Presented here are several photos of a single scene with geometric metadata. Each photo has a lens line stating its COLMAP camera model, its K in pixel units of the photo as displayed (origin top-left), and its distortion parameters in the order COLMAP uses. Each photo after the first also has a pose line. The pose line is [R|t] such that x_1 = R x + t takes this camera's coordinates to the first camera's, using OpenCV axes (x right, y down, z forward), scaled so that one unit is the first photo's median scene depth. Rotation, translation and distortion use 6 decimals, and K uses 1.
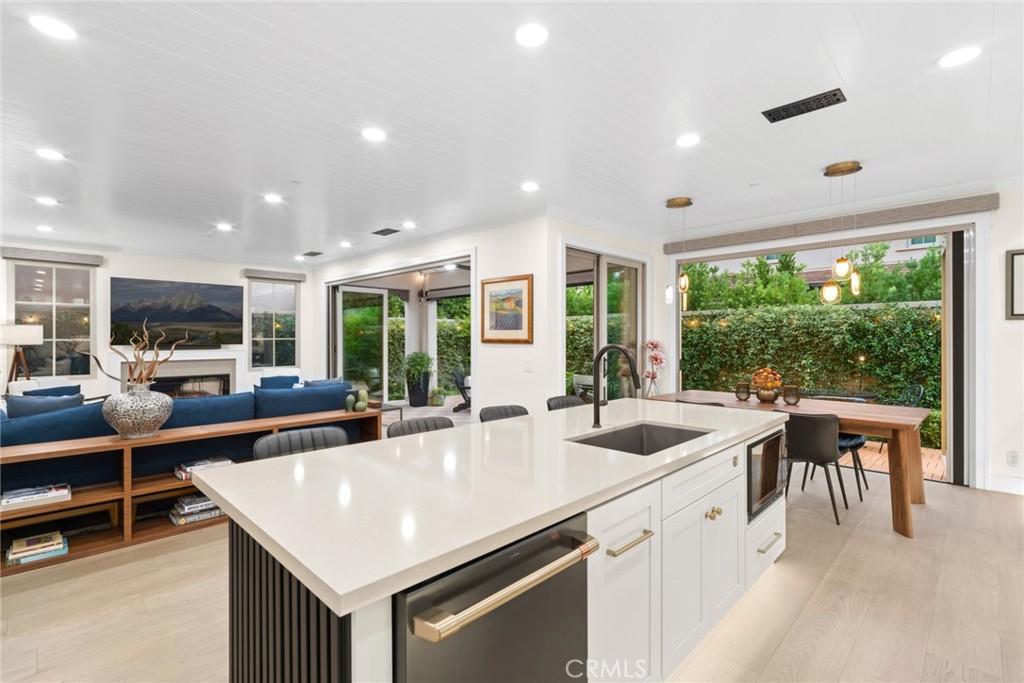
lens RADIAL K [[472.7, 0, 516.9], [0, 472.7, 337.5], [0, 0, 1]] dist [-0.001336, 0.000979]
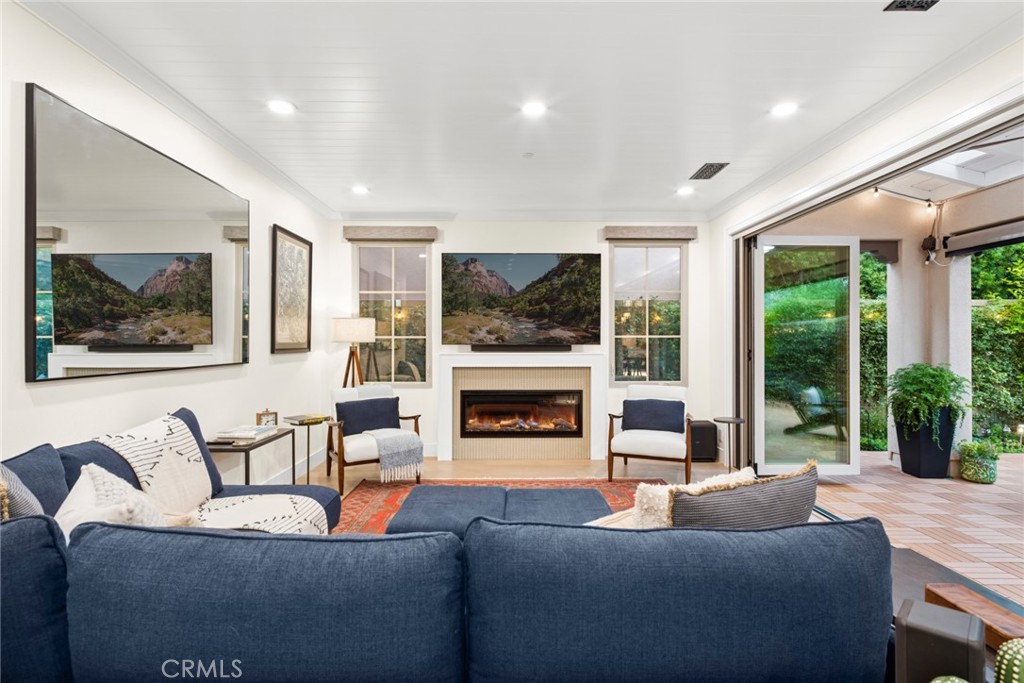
lens RADIAL K [[505.6, 0, 510.6], [0, 505.6, 340.4], [0, 0, 1]] dist [-0.000683, -0.001368]
pose [[0.707260, -0.000050, -0.706953, -0.217842], [0.000035, 1.000000, -0.000035, 0.010197], [0.706953, 0.000000, 0.707260, 0.511795]]
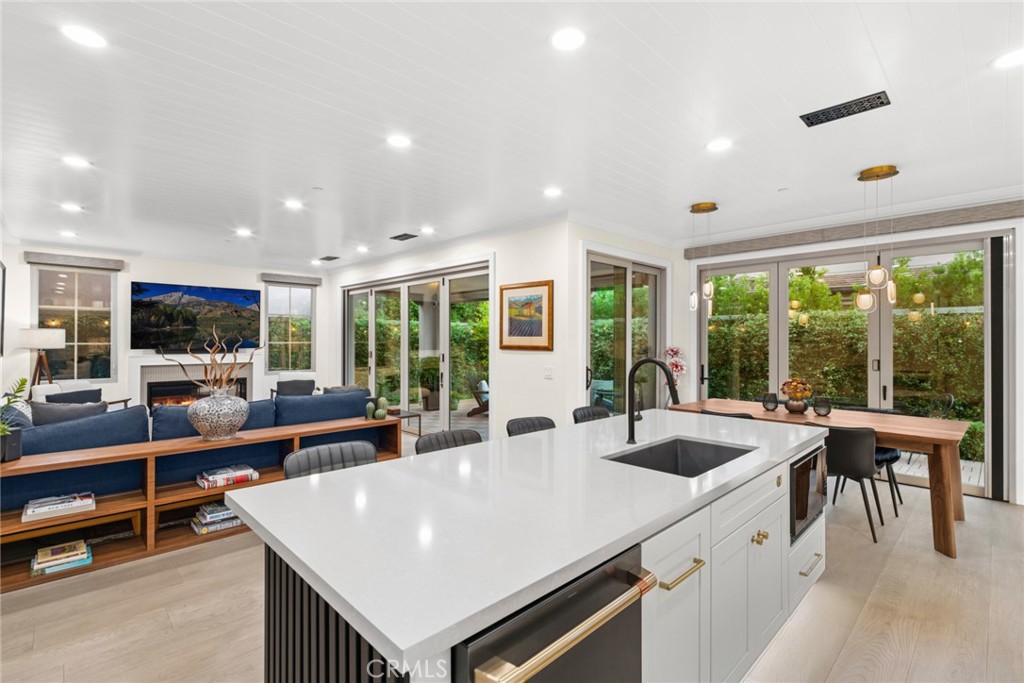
lens RADIAL K [[472.7, 0, 516.3], [0, 472.7, 337.5], [0, 0, 1]] dist [-0.001336, 0.000979]
pose [[0.999768, 0.003757, -0.021201, -0.016460], [-0.003843, 0.999985, -0.004016, -0.007449], [0.021186, 0.004097, 0.999767, 0.009951]]
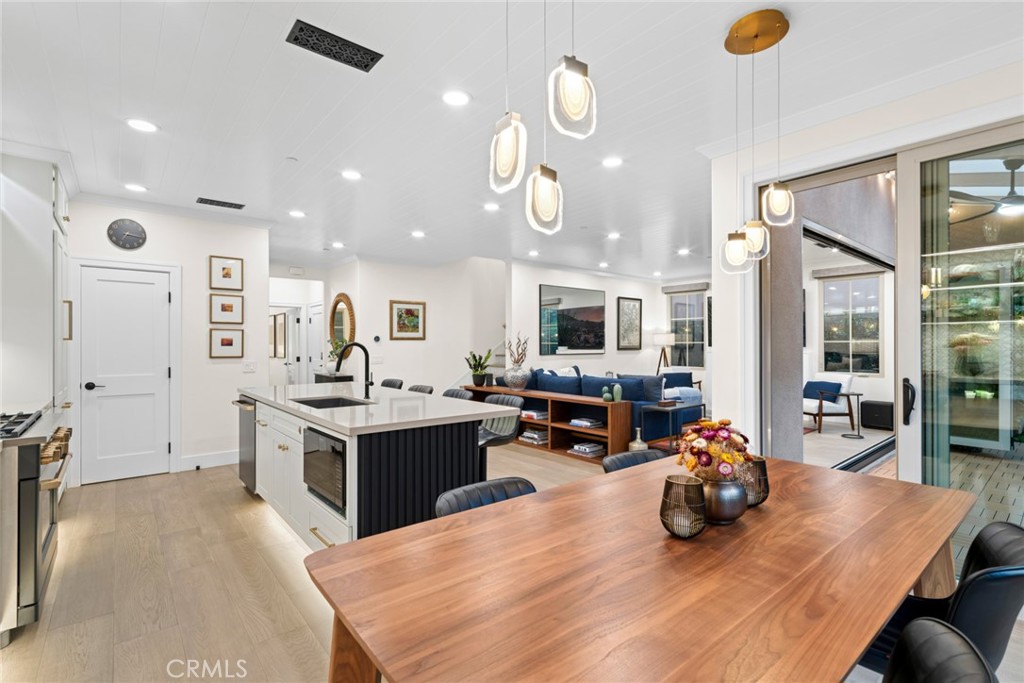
lens RADIAL K [[472.7, 0, 507.0], [0, 472.7, 344.5], [0, 0, 1]] dist [-0.001336, 0.000979]
pose [[-0.108420, 0.002153, -0.994103, 0.567402], [0.002822, 0.999994, 0.001858, 0.006539], [0.994101, -0.002604, -0.108425, 0.568571]]
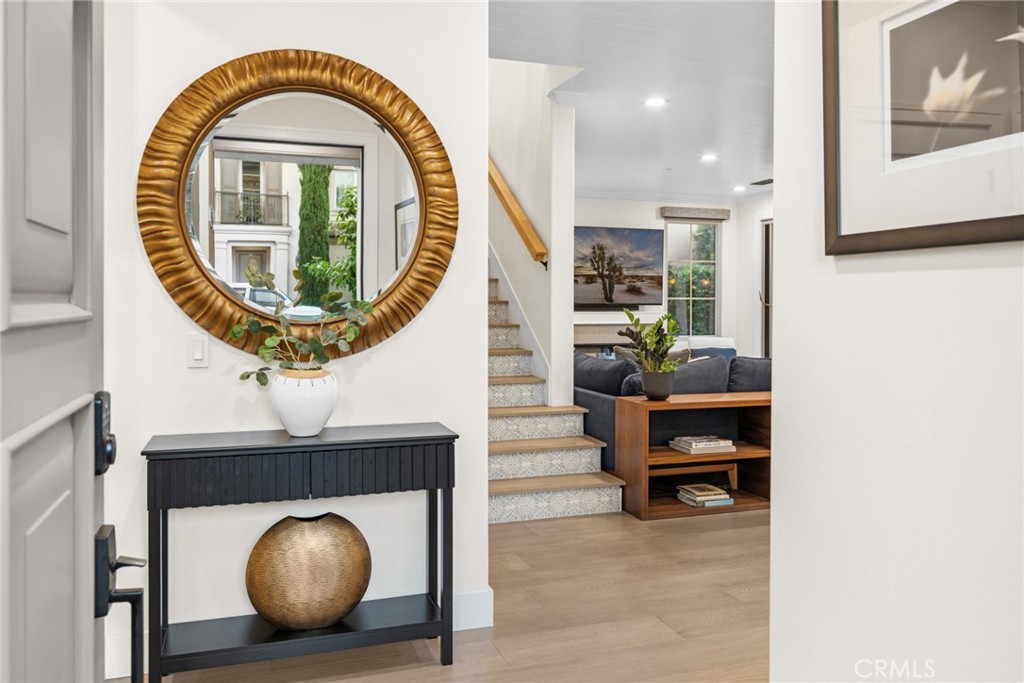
lens RADIAL K [[794.0, 0, 517.4], [0, 794.0, 305.3], [0, 0, 1]] dist [-0.001934, -0.008675]
pose [[0.899310, 0.004294, -0.437291, -0.271375], [-0.003821, 0.999991, 0.001962, 0.015159], [0.437296, -0.000093, 0.899318, -0.303676]]
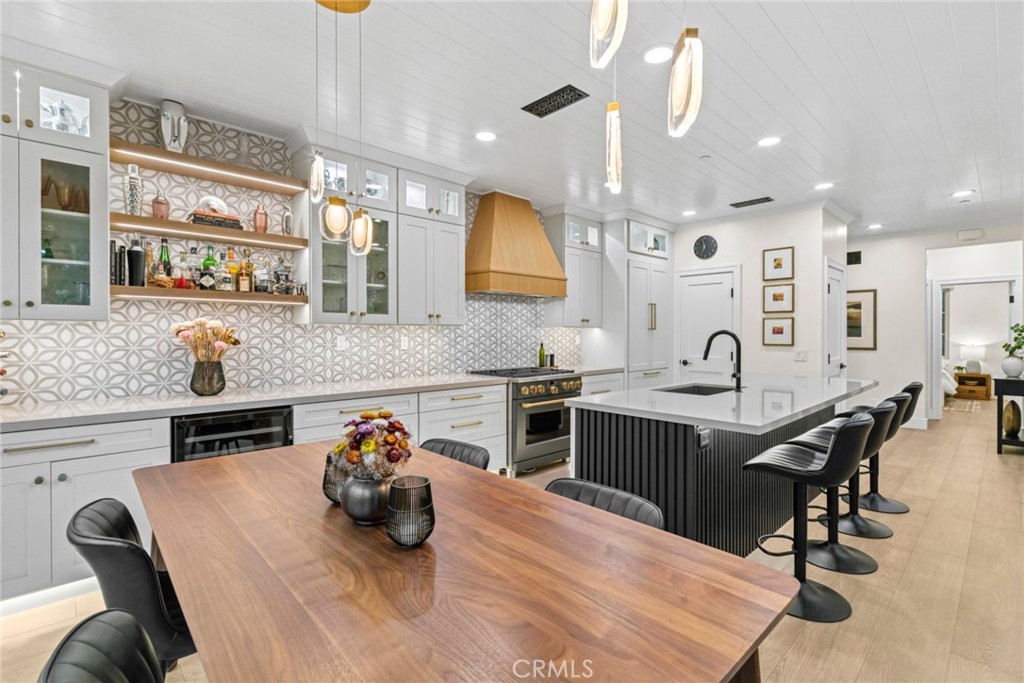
lens RADIAL K [[472.7, 0, 512.2], [0, 472.7, 333.9], [0, 0, 1]] dist [-0.001336, 0.000979]
pose [[-0.999311, 0.001933, 0.037076, 0.273139], [0.001926, 0.999998, -0.000240, 0.008205], [-0.037077, -0.000168, -0.999312, 0.842665]]
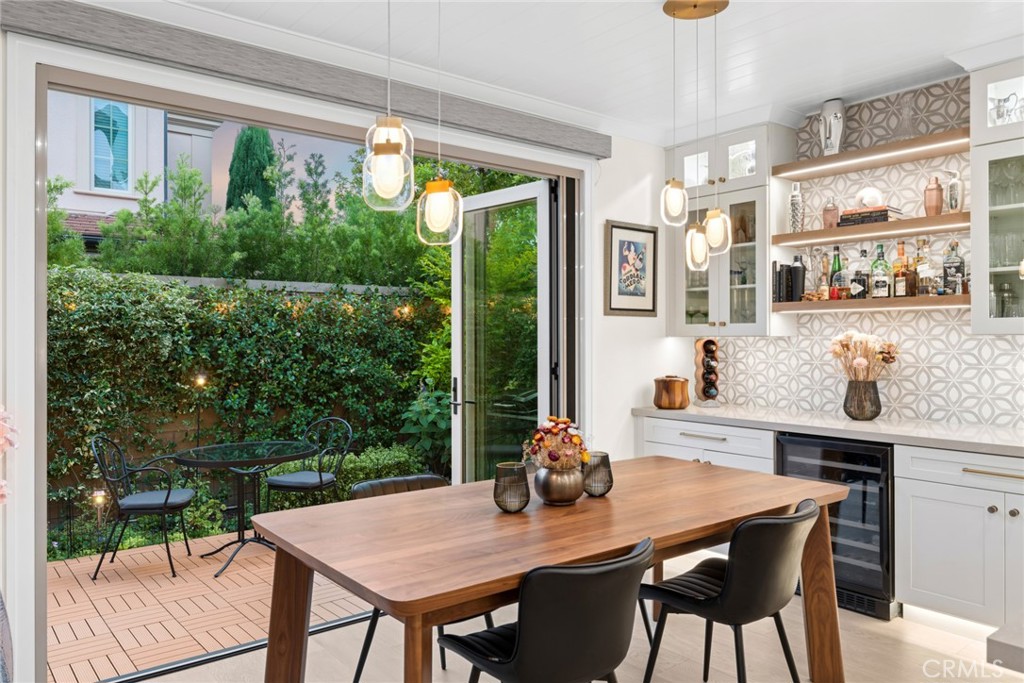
lens RADIAL K [[720.1, 0, 509.6], [0, 720.1, 326.5], [0, 0, 1]] dist [-0.004537, -0.001864]
pose [[0.114817, 0.024553, 0.993083, -0.043210], [-0.002529, 0.999698, -0.024424, 0.004333], [-0.993383, 0.000293, 0.114844, 0.623178]]
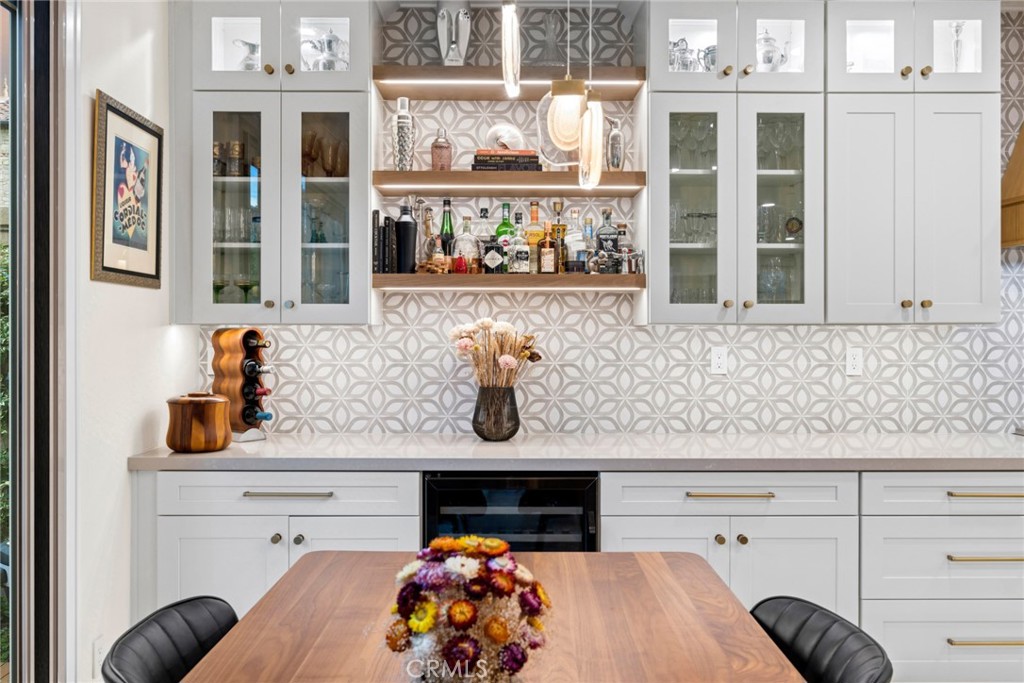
lens RADIAL K [[818.8, 0, 512.1], [0, 818.8, 332.4], [0, 0, 1]] dist [0.002013, 0.006873]
pose [[-0.706489, 0.004299, 0.707711, 0.224285], [0.001156, 0.999987, -0.004921, 0.003731], [-0.707723, -0.002658, -0.706485, 0.744205]]
